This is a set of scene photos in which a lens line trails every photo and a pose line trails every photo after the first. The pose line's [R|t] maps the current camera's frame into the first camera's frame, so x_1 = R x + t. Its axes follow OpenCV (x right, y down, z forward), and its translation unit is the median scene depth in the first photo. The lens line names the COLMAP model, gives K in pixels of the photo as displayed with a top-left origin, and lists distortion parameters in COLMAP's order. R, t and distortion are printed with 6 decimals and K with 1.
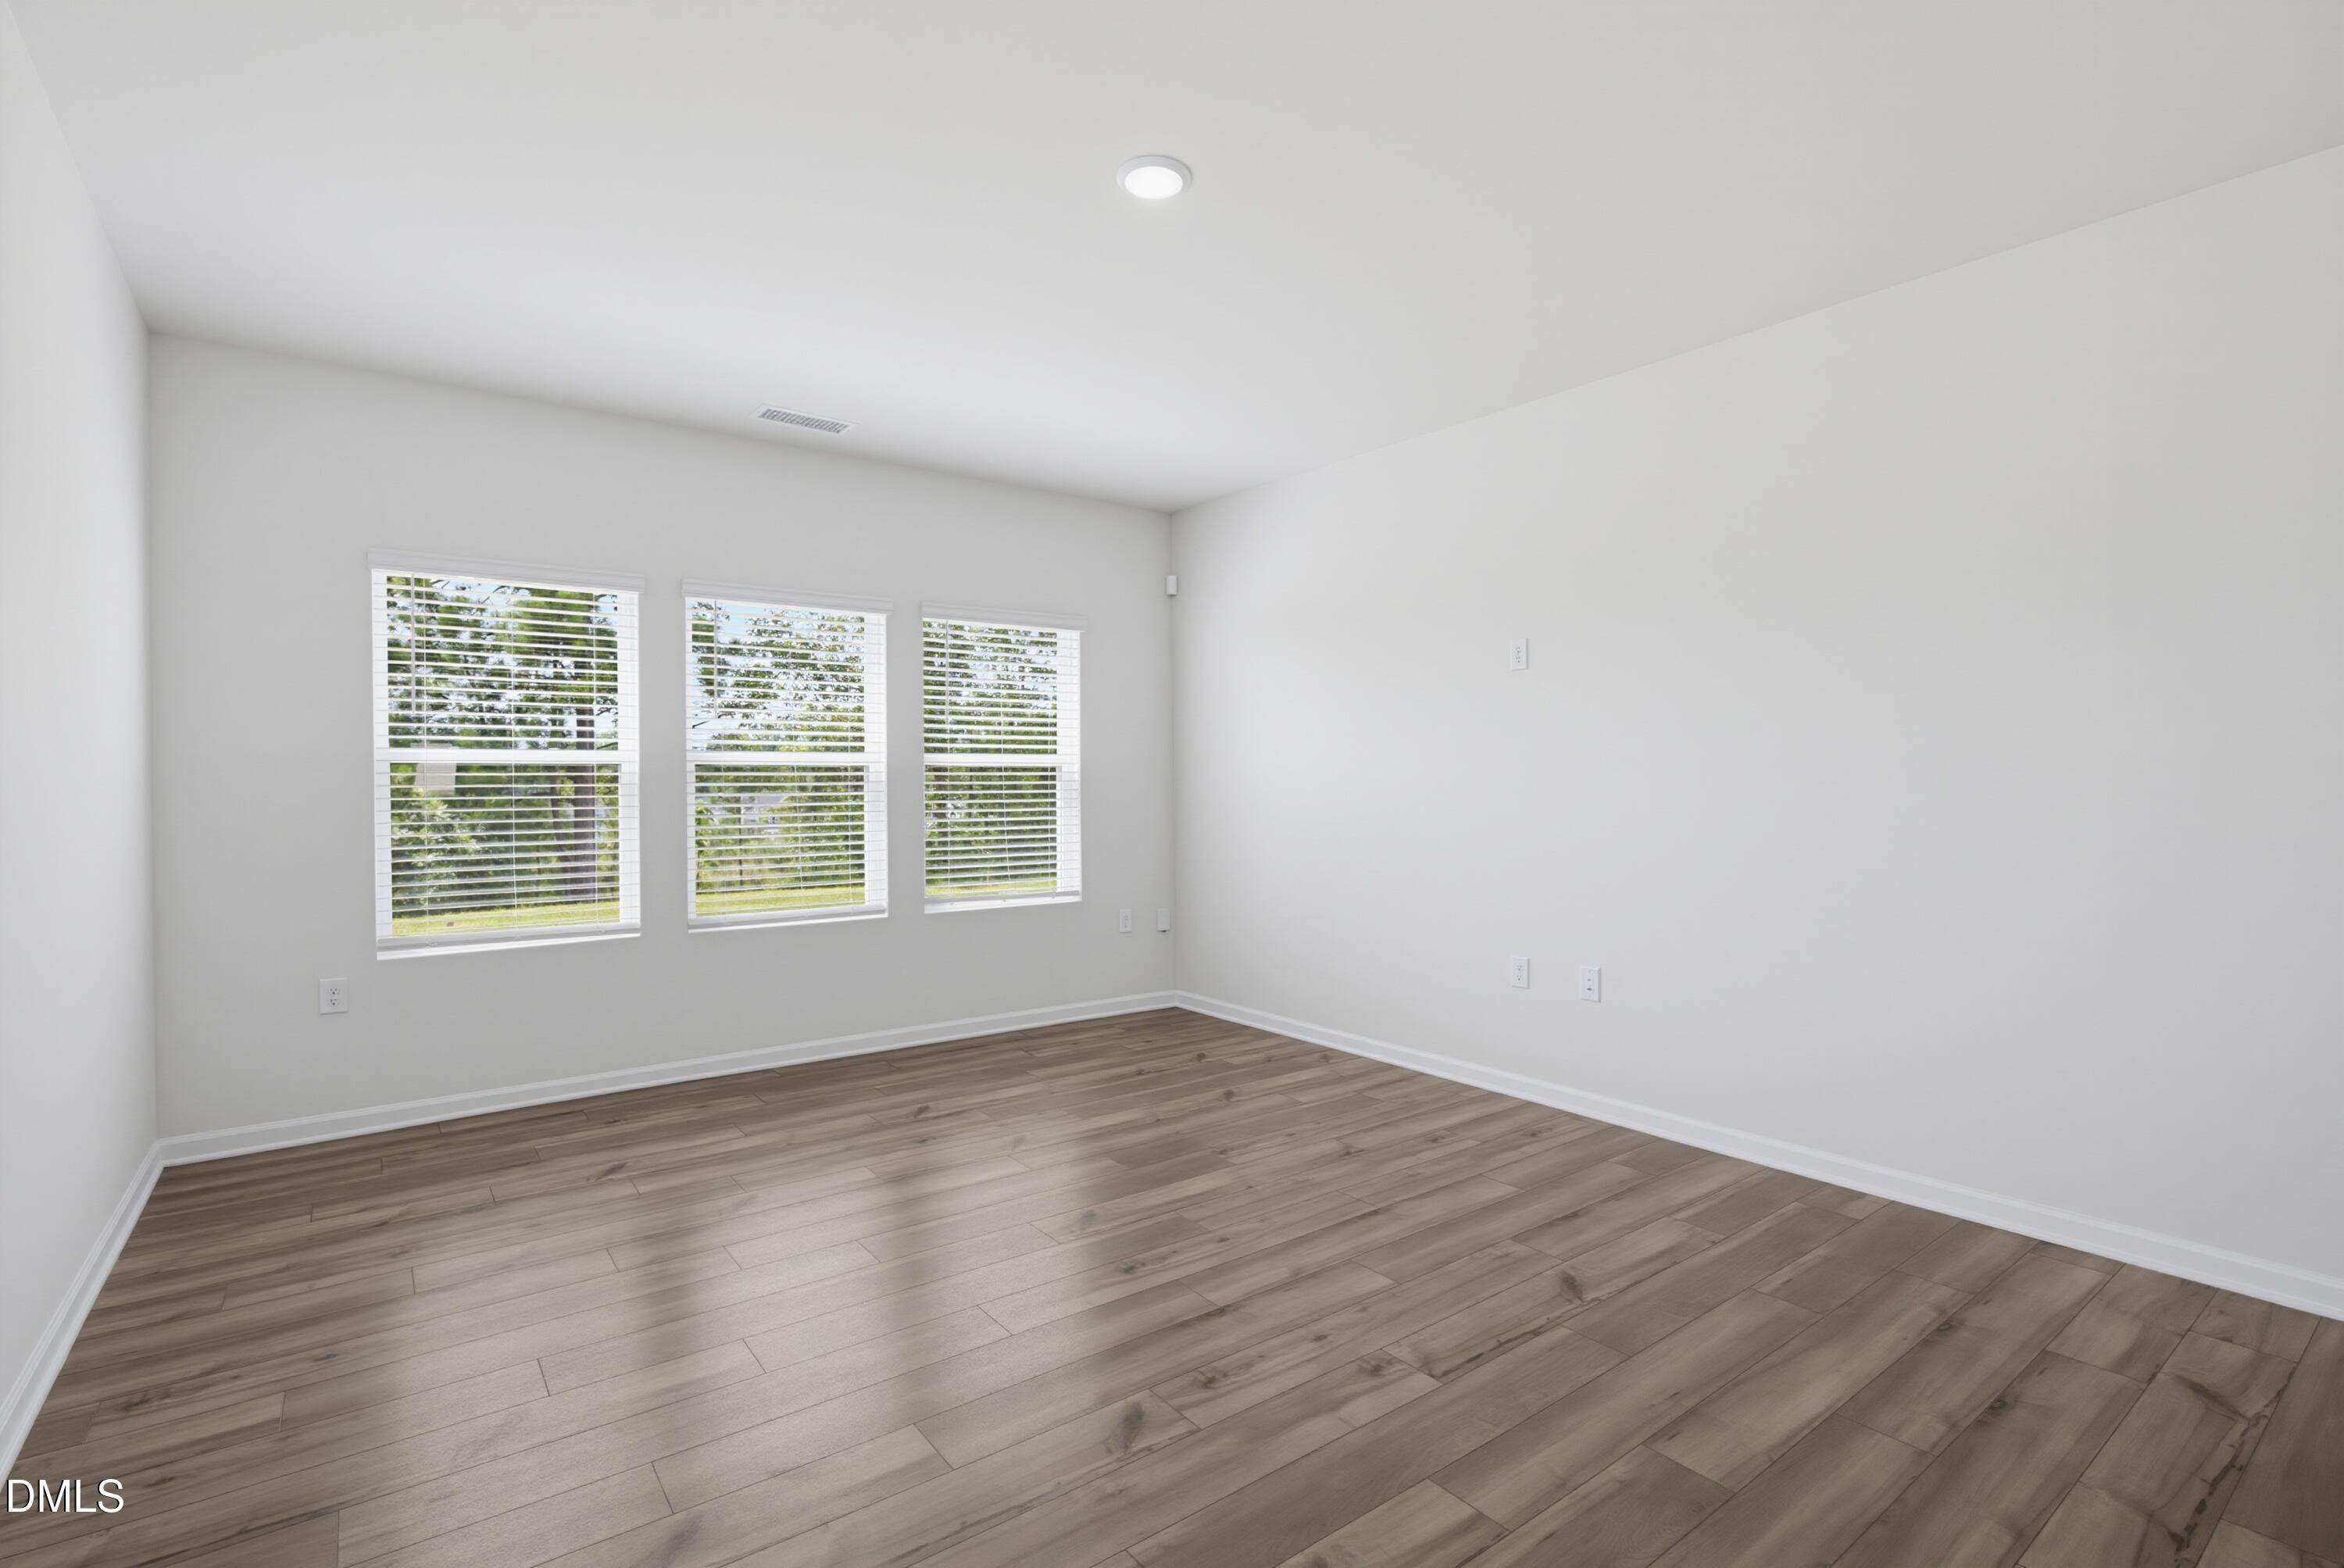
lens RADIAL K [[1097.8, 0, 1165.7], [0, 1097.8, 790.2], [0, 0, 1]] dist [-0.024976, 0.010364]
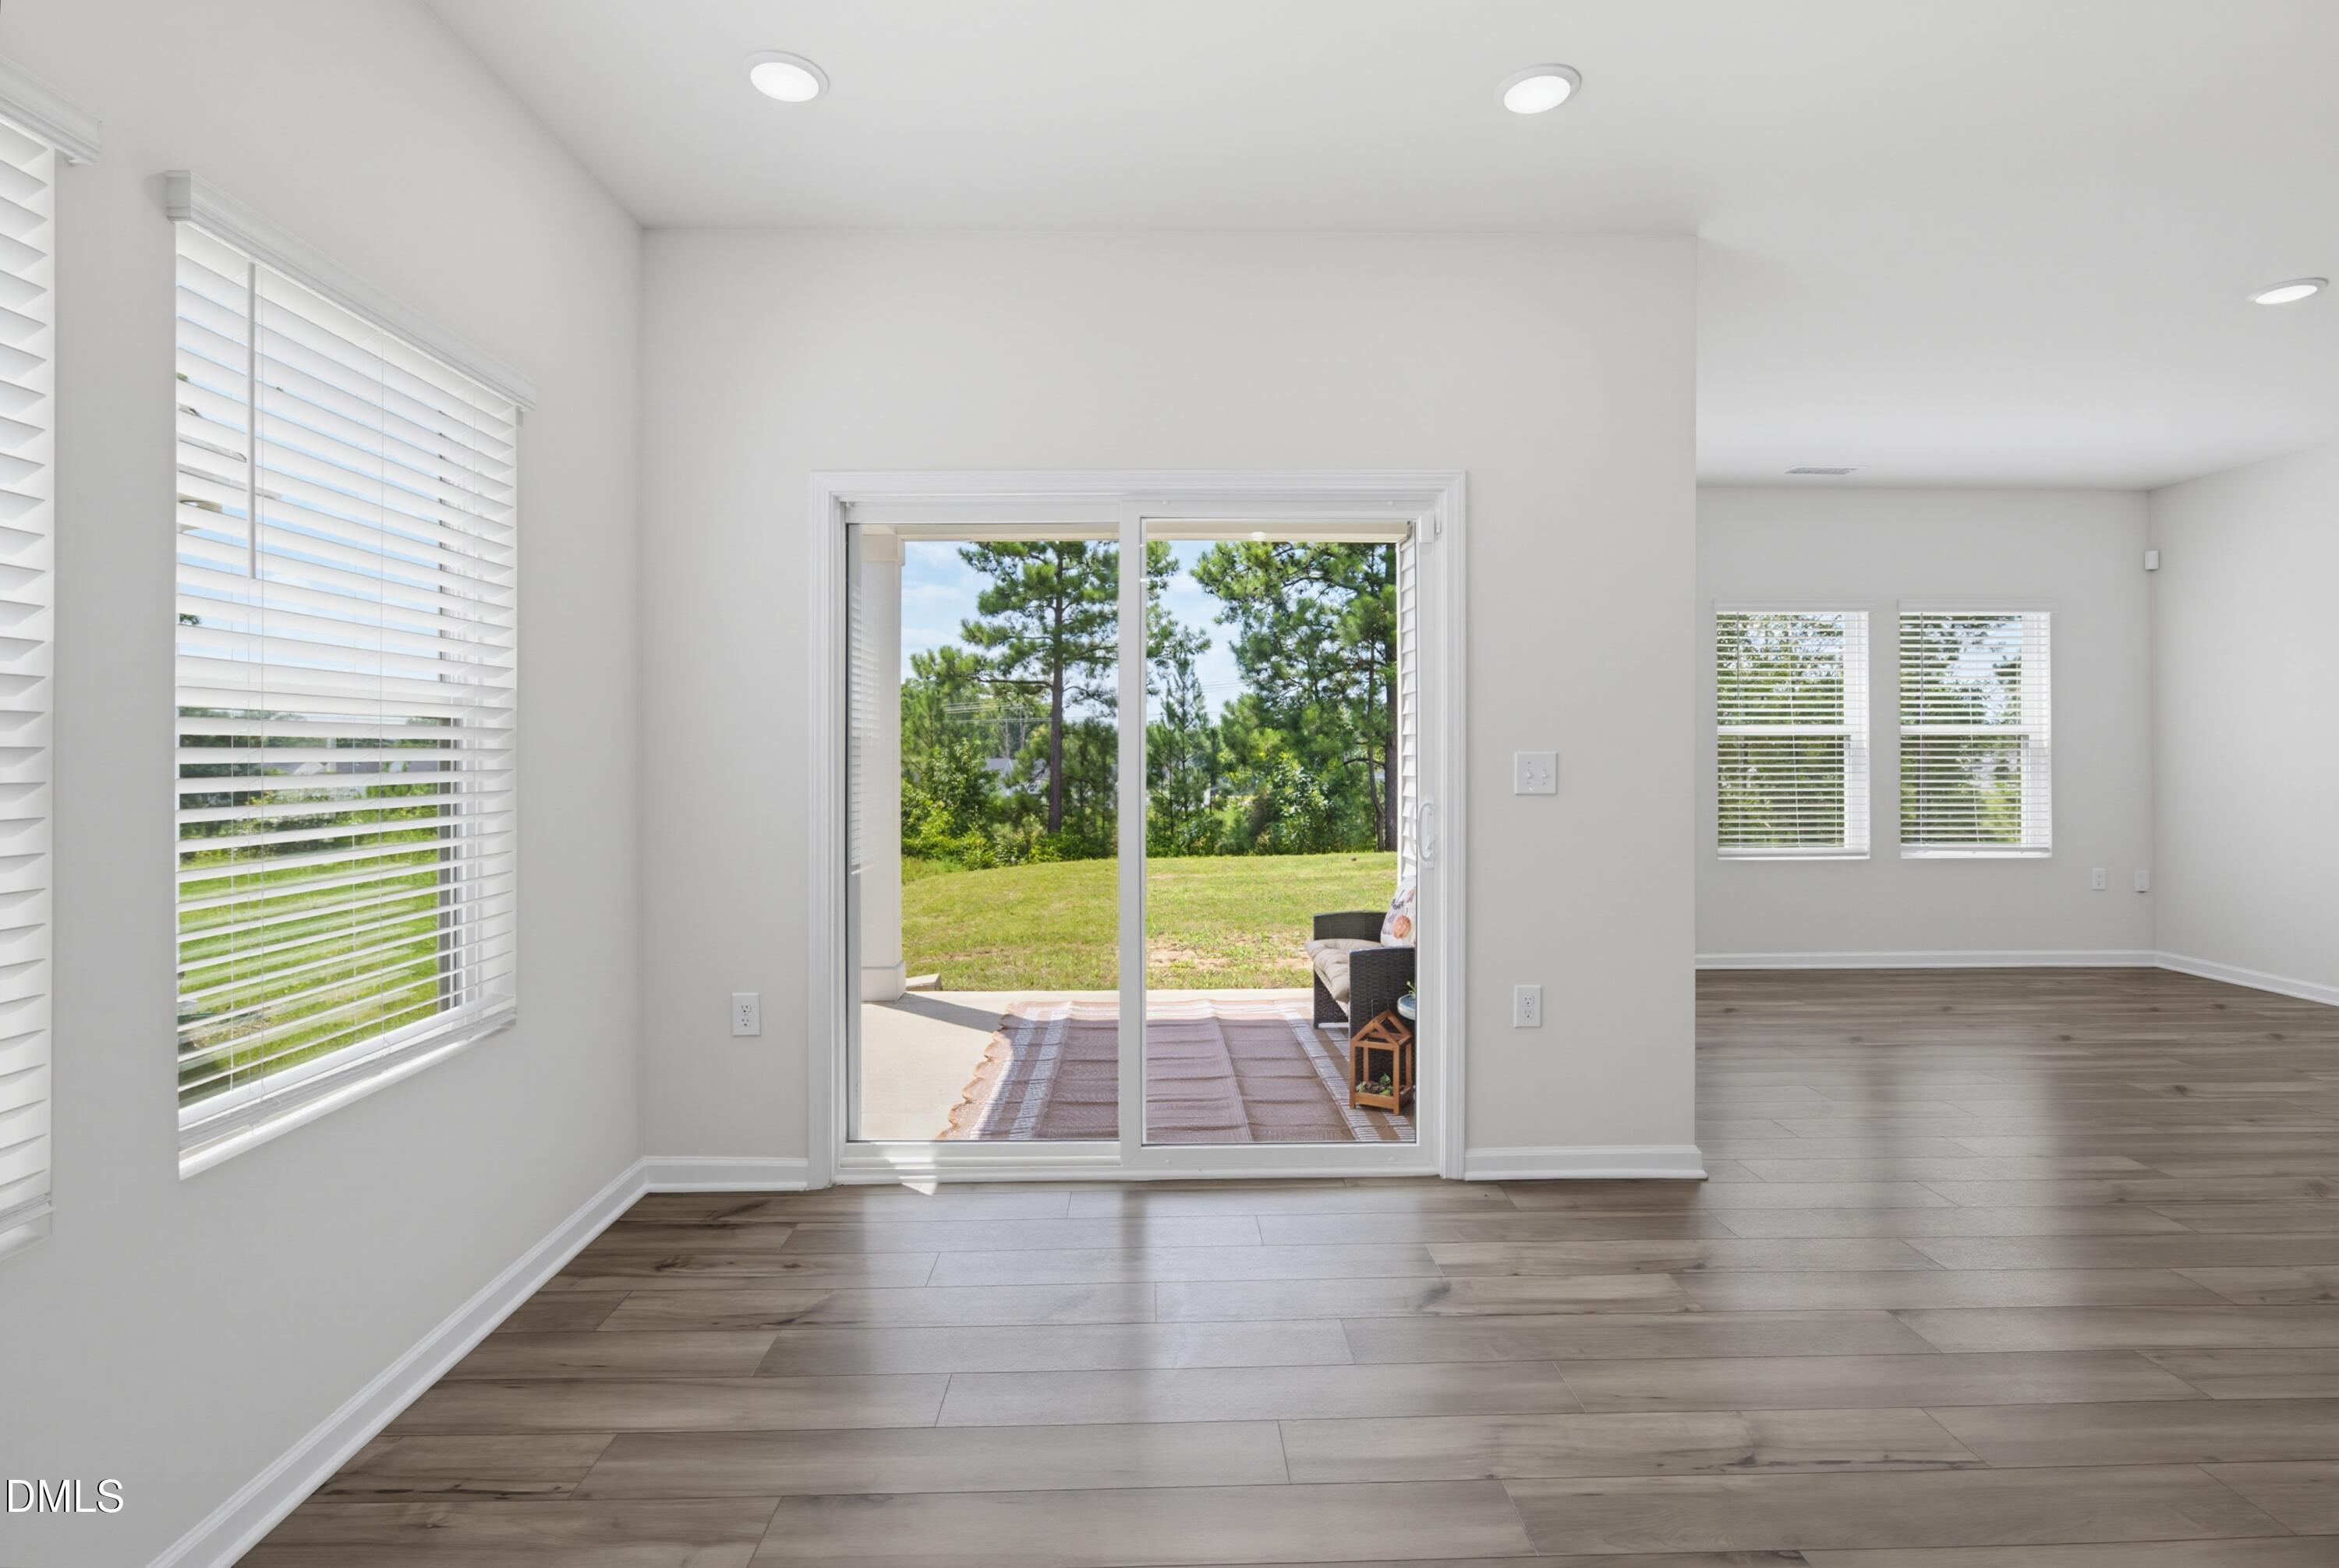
lens RADIAL K [[1095.5, 0, 1146.3], [0, 1095.5, 755.0], [0, 0, 1]] dist [-0.024976, 0.010364]
pose [[0.806857, 0.005935, -0.590717, -0.185113], [-0.007738, 0.999970, -0.000522, 0.006366], [0.590697, 0.004992, 0.806878, -0.451646]]
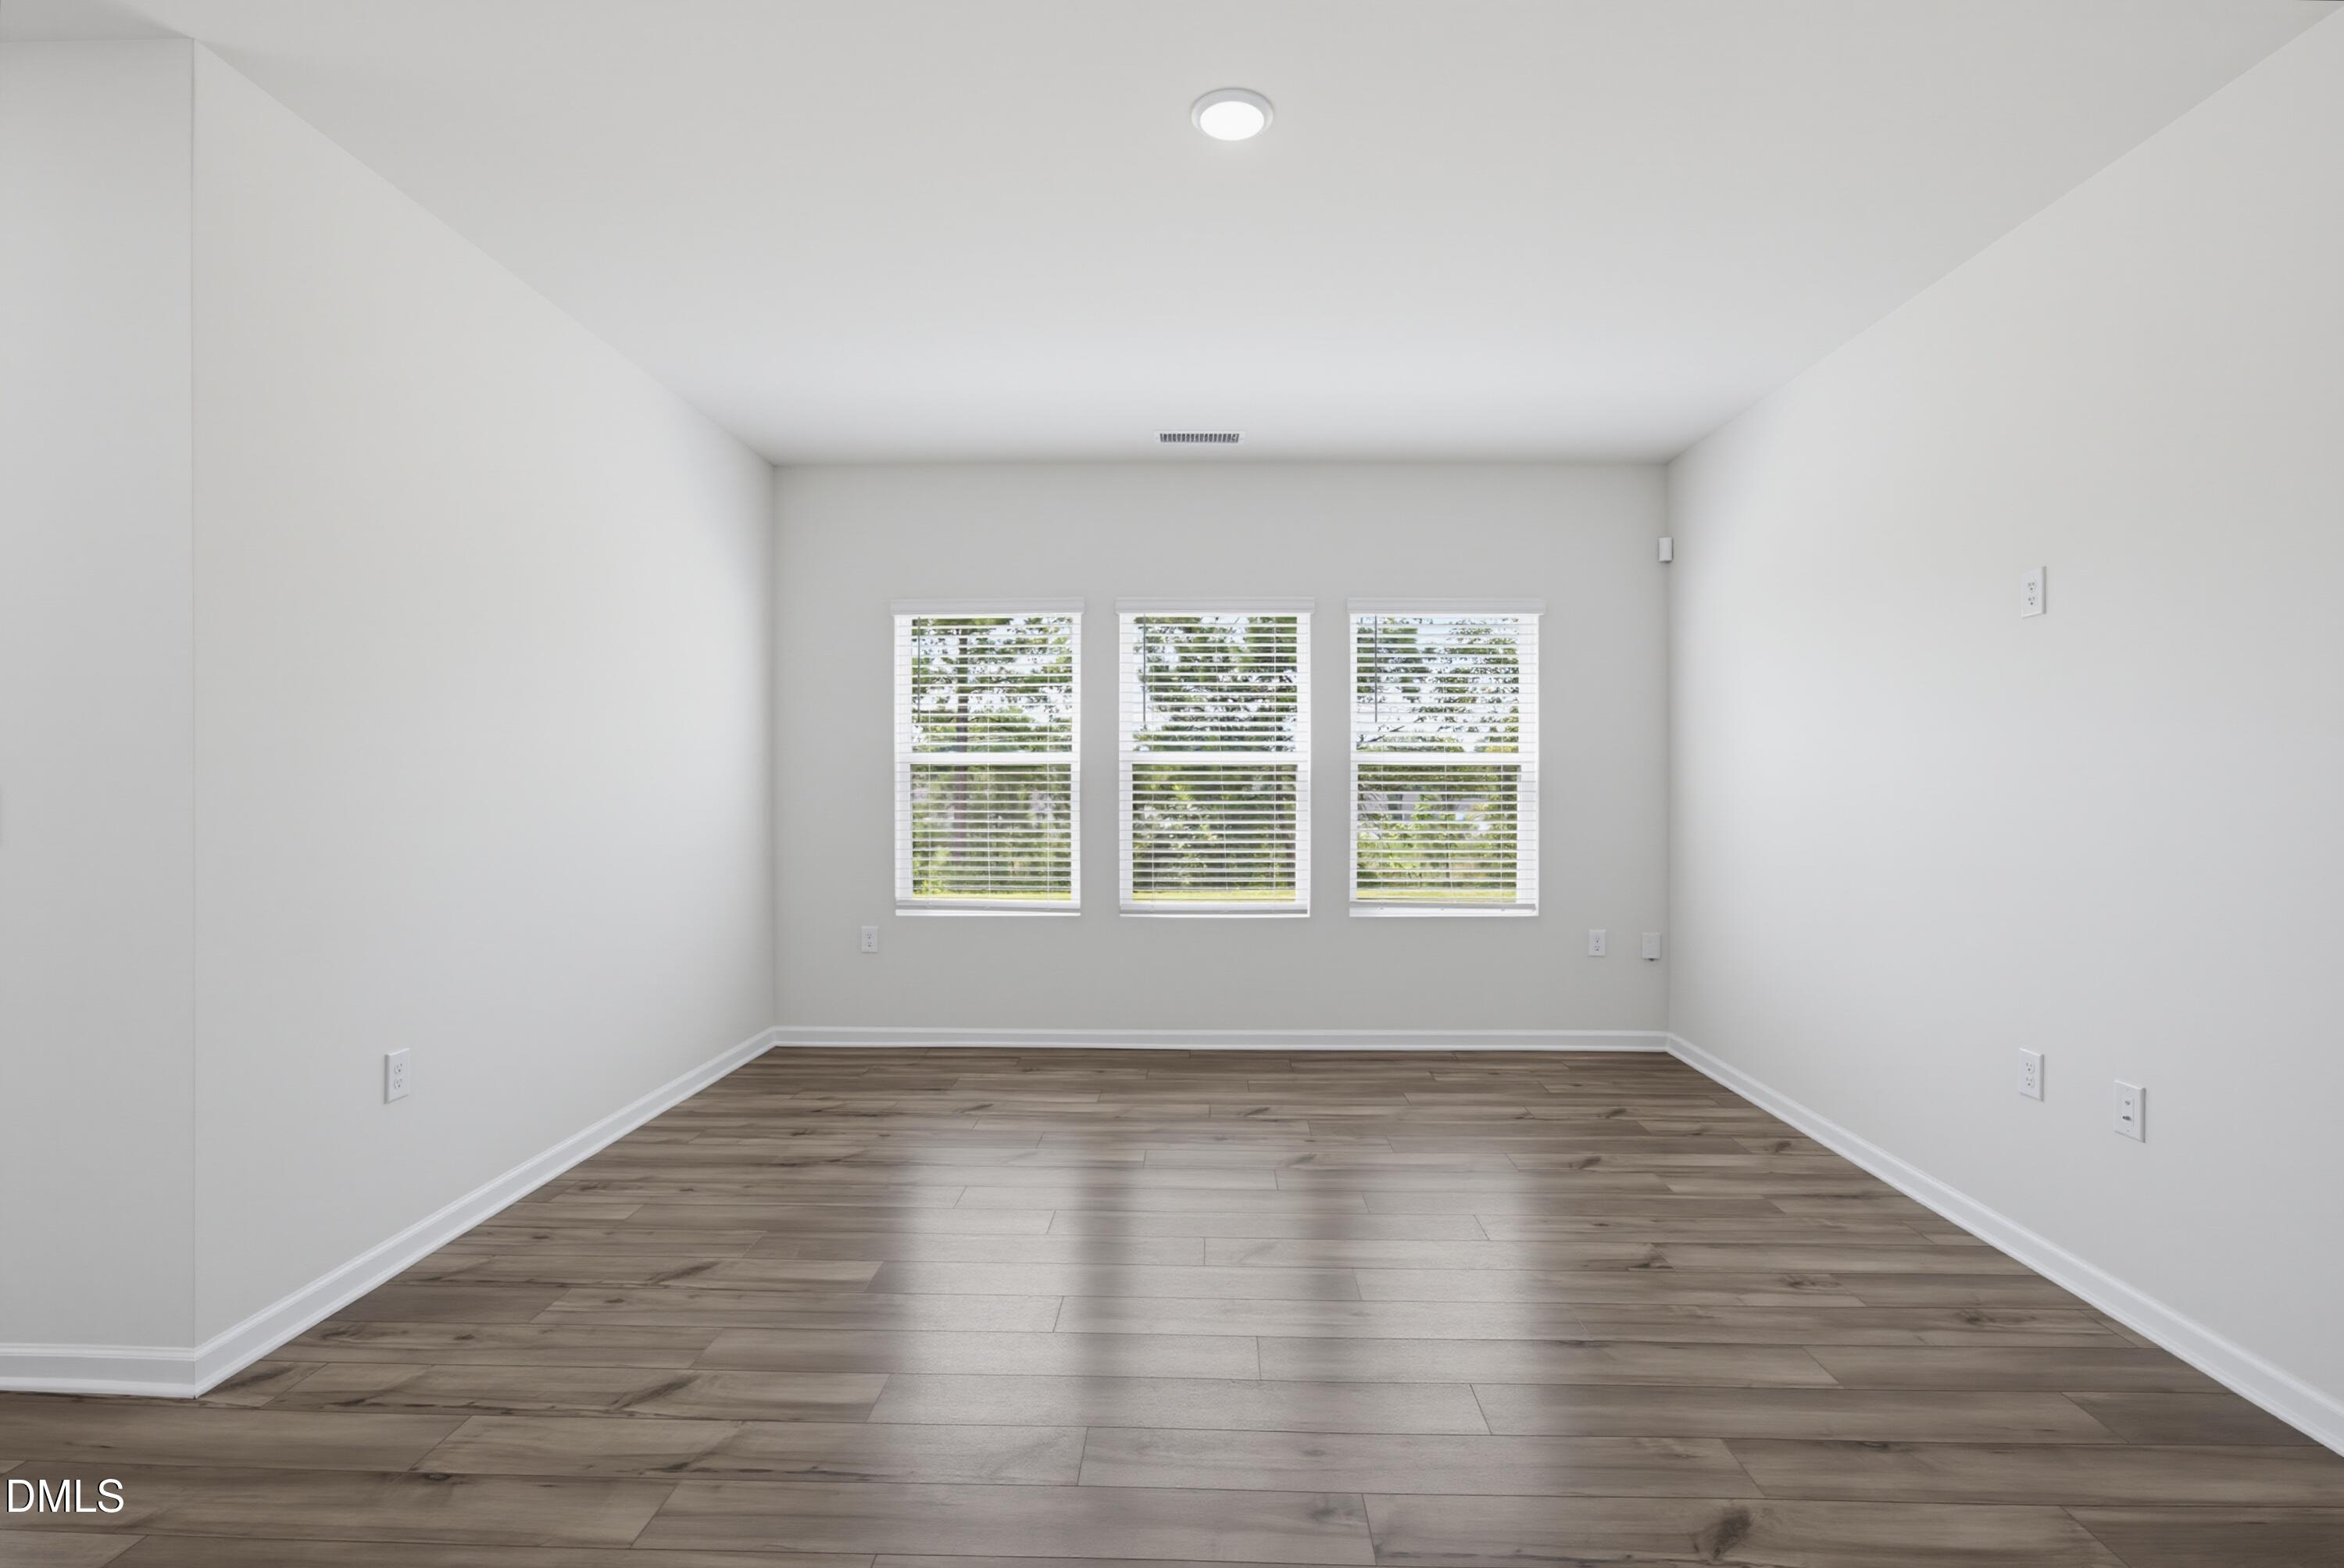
lens RADIAL K [[1097.8, 0, 1166.5], [0, 1097.8, 784.3], [0, 0, 1]] dist [-0.024976, 0.010364]
pose [[0.780030, 0.007110, -0.625702, 0.270961], [-0.010493, 0.999943, -0.001718, -0.001677], [0.625655, 0.007905, 0.780060, 0.133998]]
